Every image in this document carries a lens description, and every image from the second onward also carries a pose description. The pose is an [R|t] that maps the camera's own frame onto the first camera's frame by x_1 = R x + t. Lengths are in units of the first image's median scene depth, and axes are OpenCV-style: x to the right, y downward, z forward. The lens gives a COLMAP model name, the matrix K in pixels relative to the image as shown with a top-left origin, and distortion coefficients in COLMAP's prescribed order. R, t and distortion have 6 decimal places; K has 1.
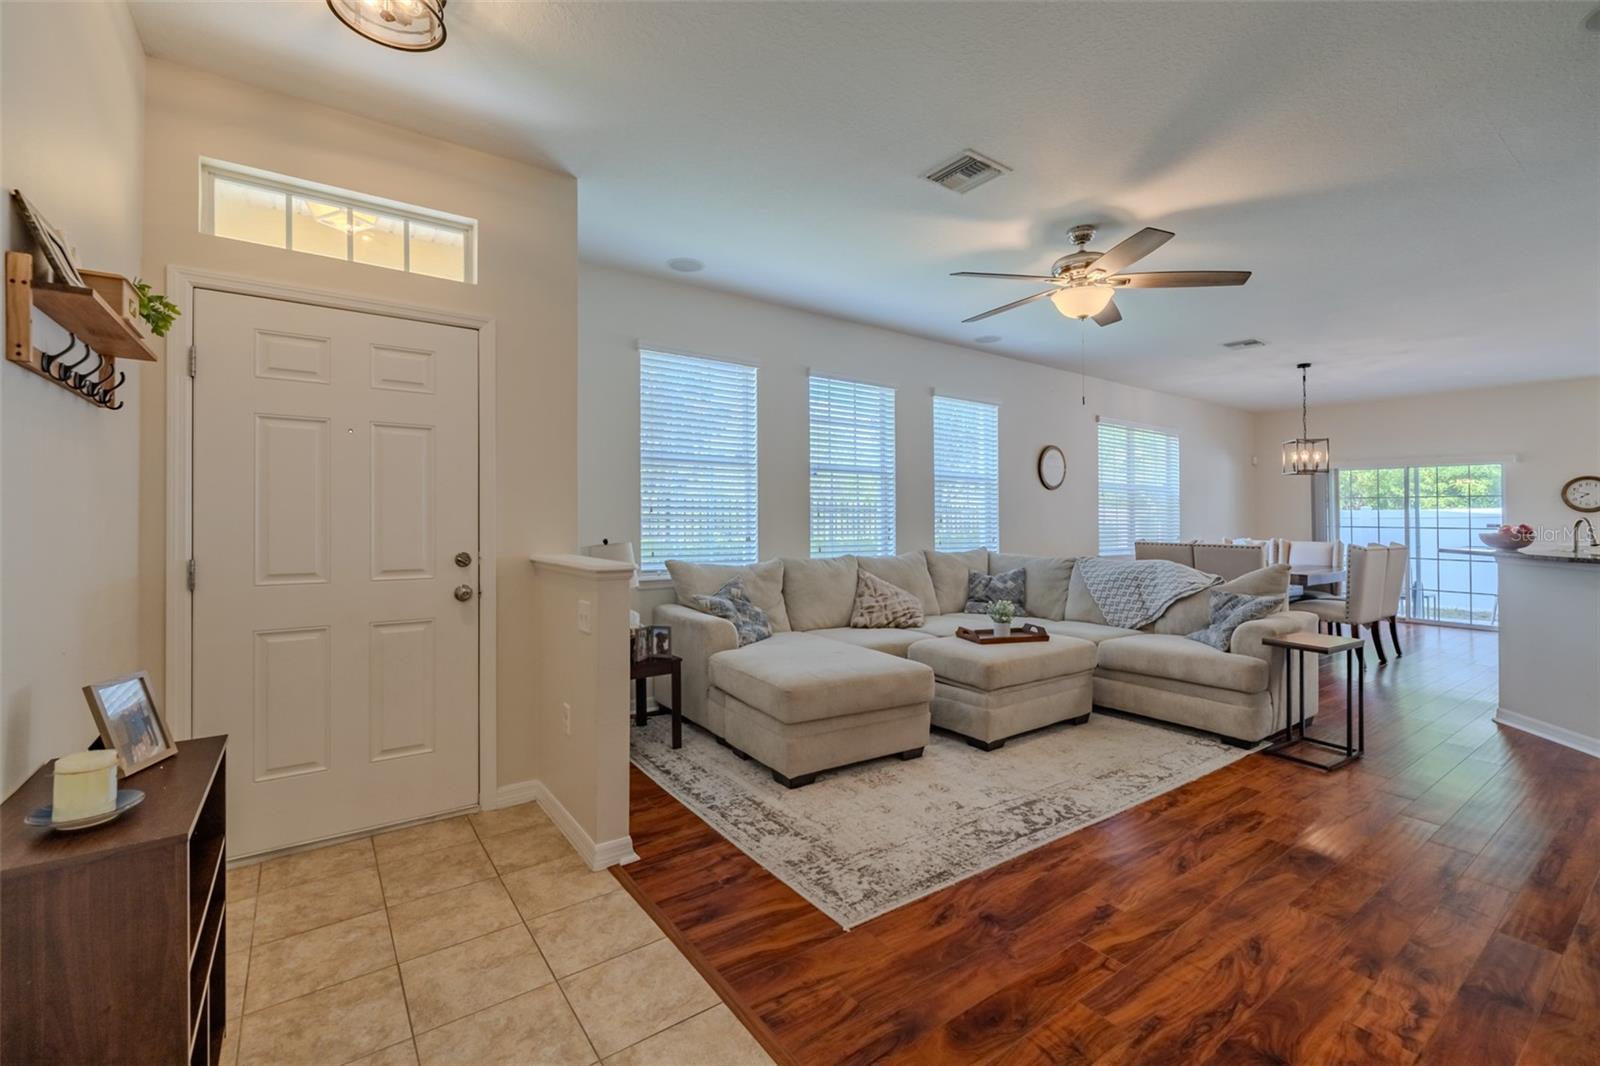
lens RADIAL K [[684.5, 0, 812.7], [0, 684.5, 488.6], [0, 0, 1]] dist [-0.000338, 0.000012]
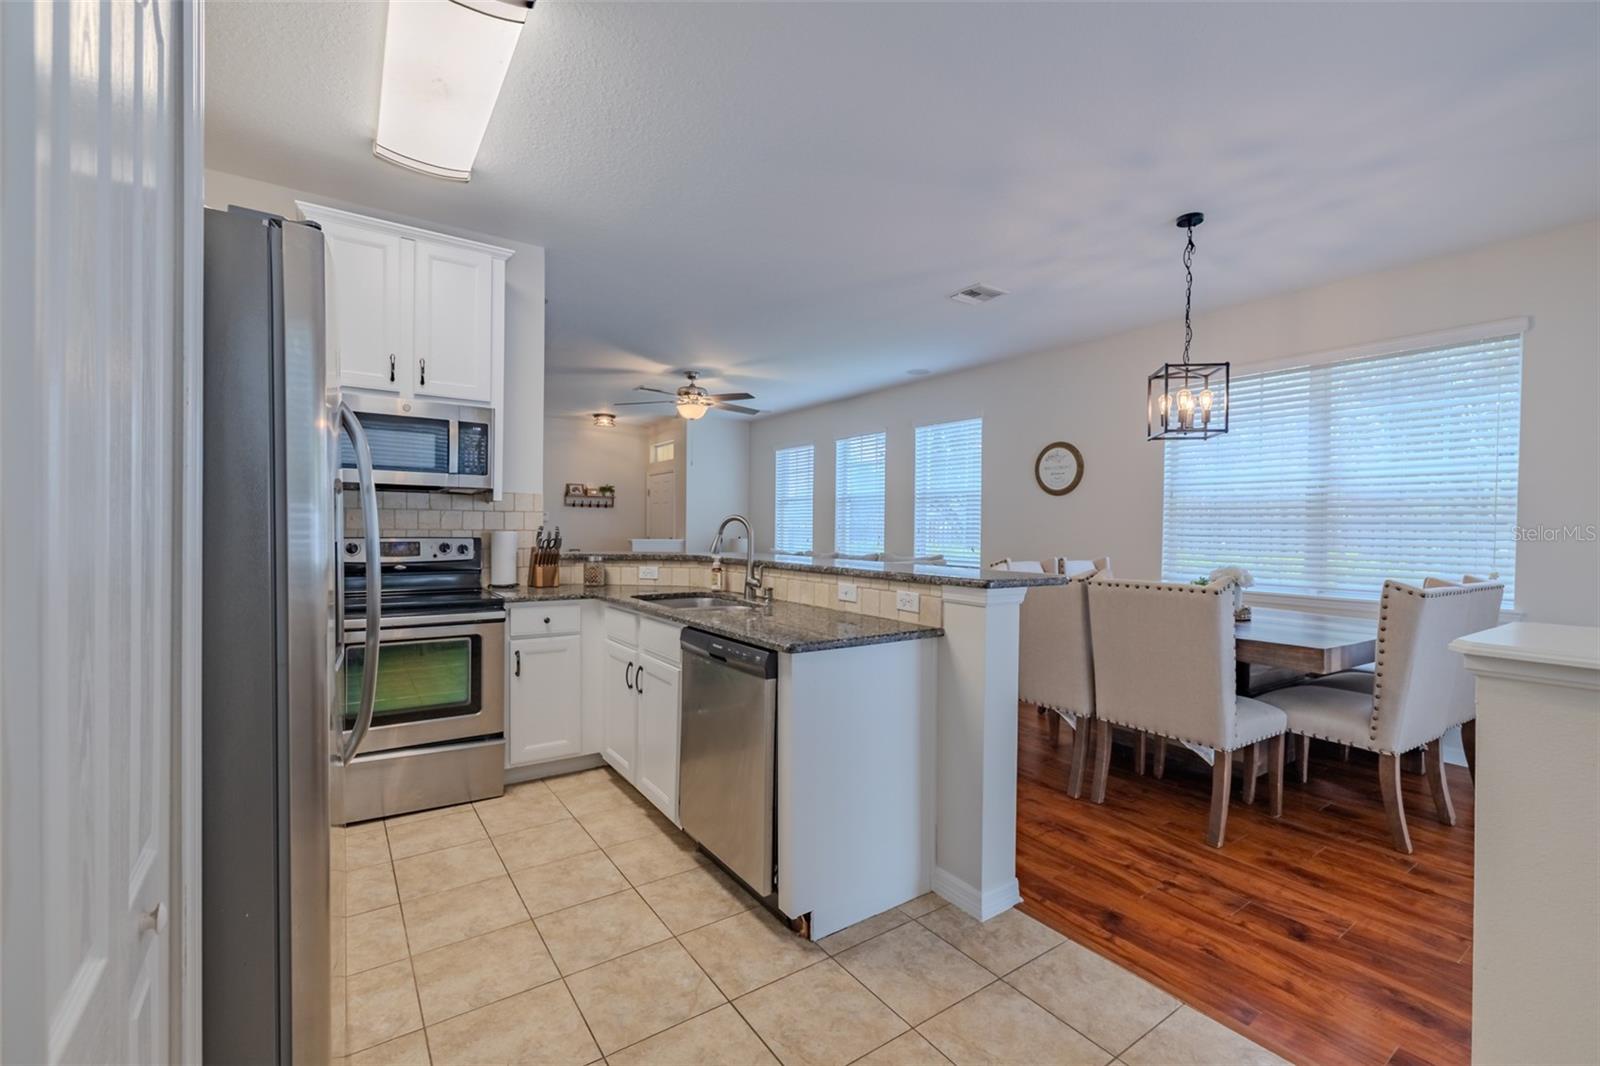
lens RADIAL K [[684.5, 0, 798.2], [0, 684.5, 542.5], [0, 0, 1]] dist [-0.000338, 0.000012]
pose [[-0.026135, 0.010948, -0.999598, 2.571102], [0.029439, 0.999515, 0.010178, 0.088321], [0.999225, -0.029161, -0.026445, 1.515531]]
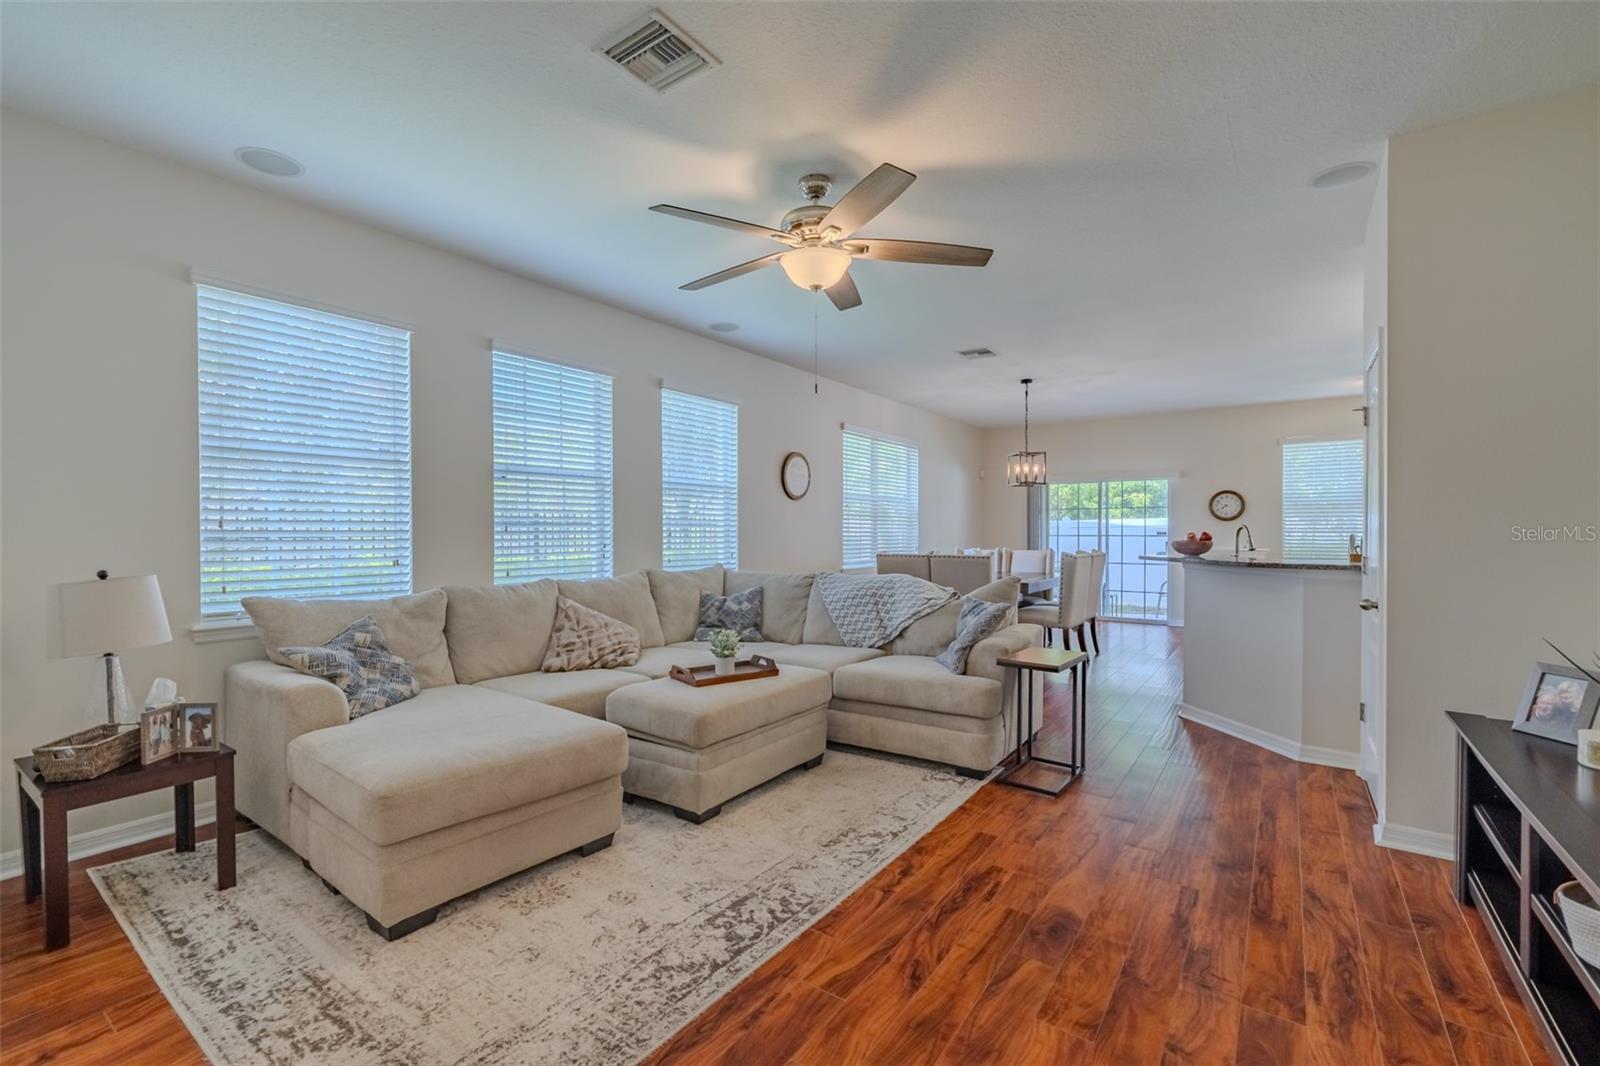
lens RADIAL K [[684.5, 0, 797.7], [0, 684.5, 530.8], [0, 0, 1]] dist [-0.000338, 0.000012]
pose [[0.949959, -0.009912, 0.312217, 0.132289], [-0.003358, 0.999115, 0.041937, 0.010078], [-0.312357, -0.040887, 0.949085, 0.245811]]
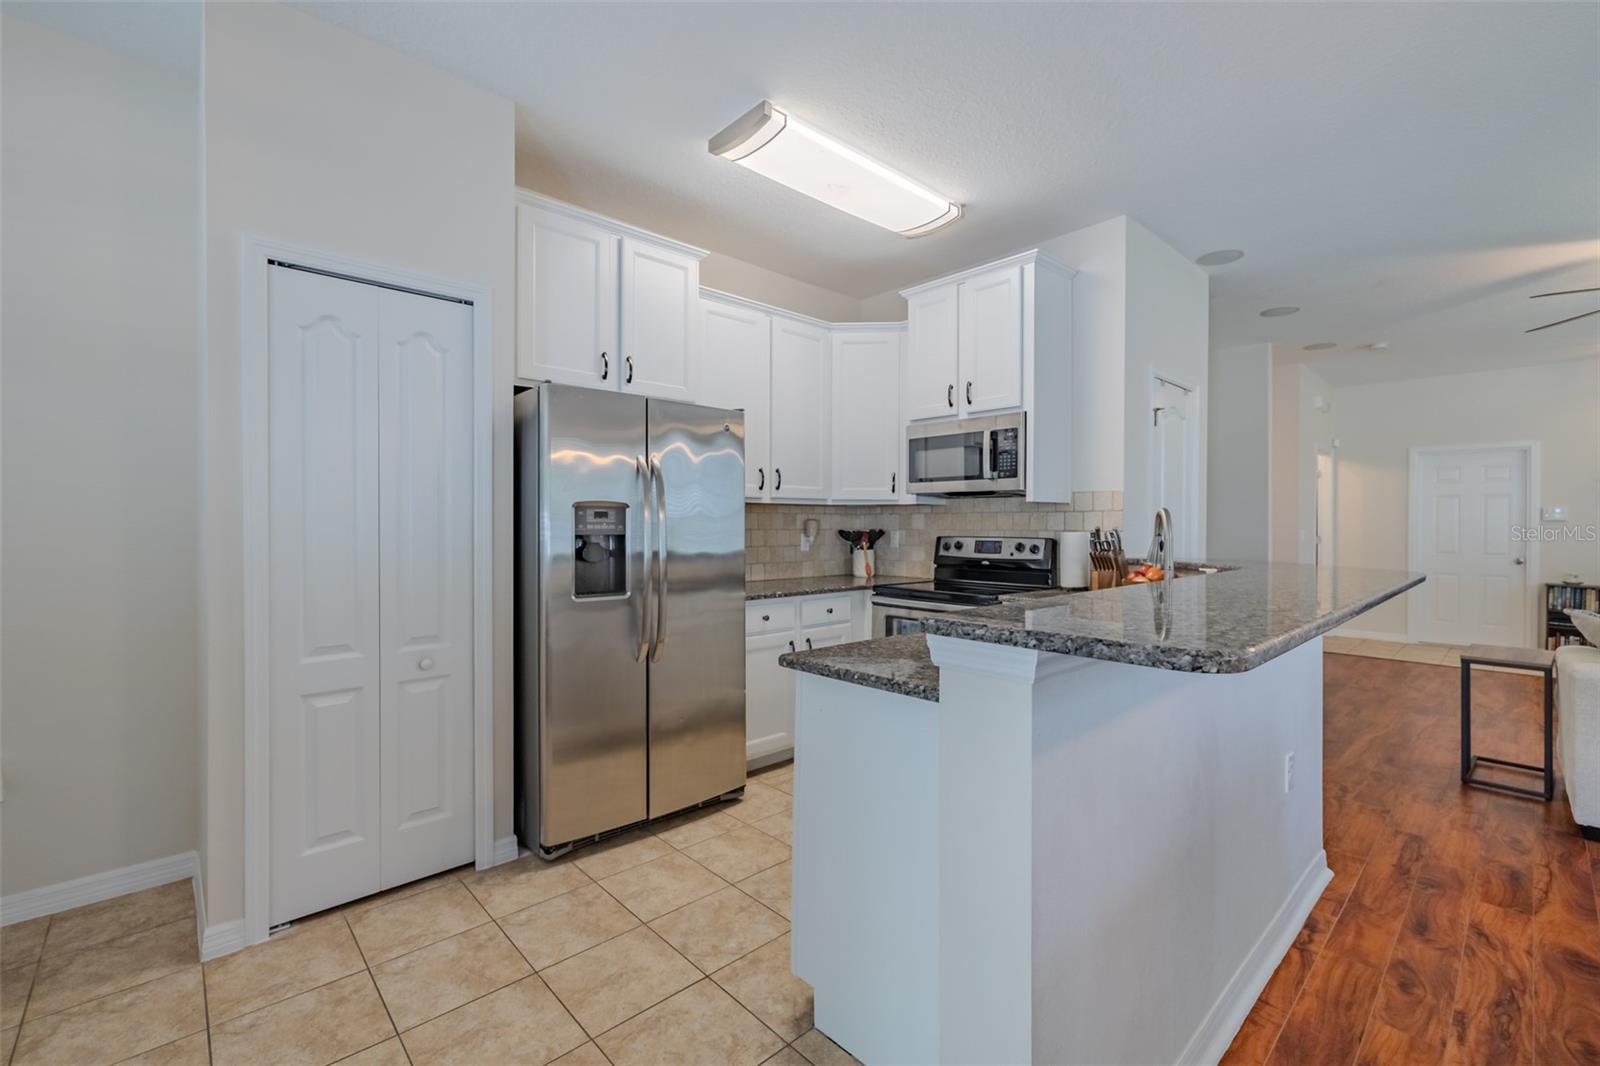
lens RADIAL K [[684.5, 0, 803.6], [0, 684.5, 541.5], [0, 0, 1]] dist [-0.000338, 0.000012]
pose [[-0.993115, -0.010230, -0.116693, 2.000703], [-0.008423, 0.999837, -0.015971, 0.102811], [0.116838, -0.014878, -0.993040, 2.040019]]
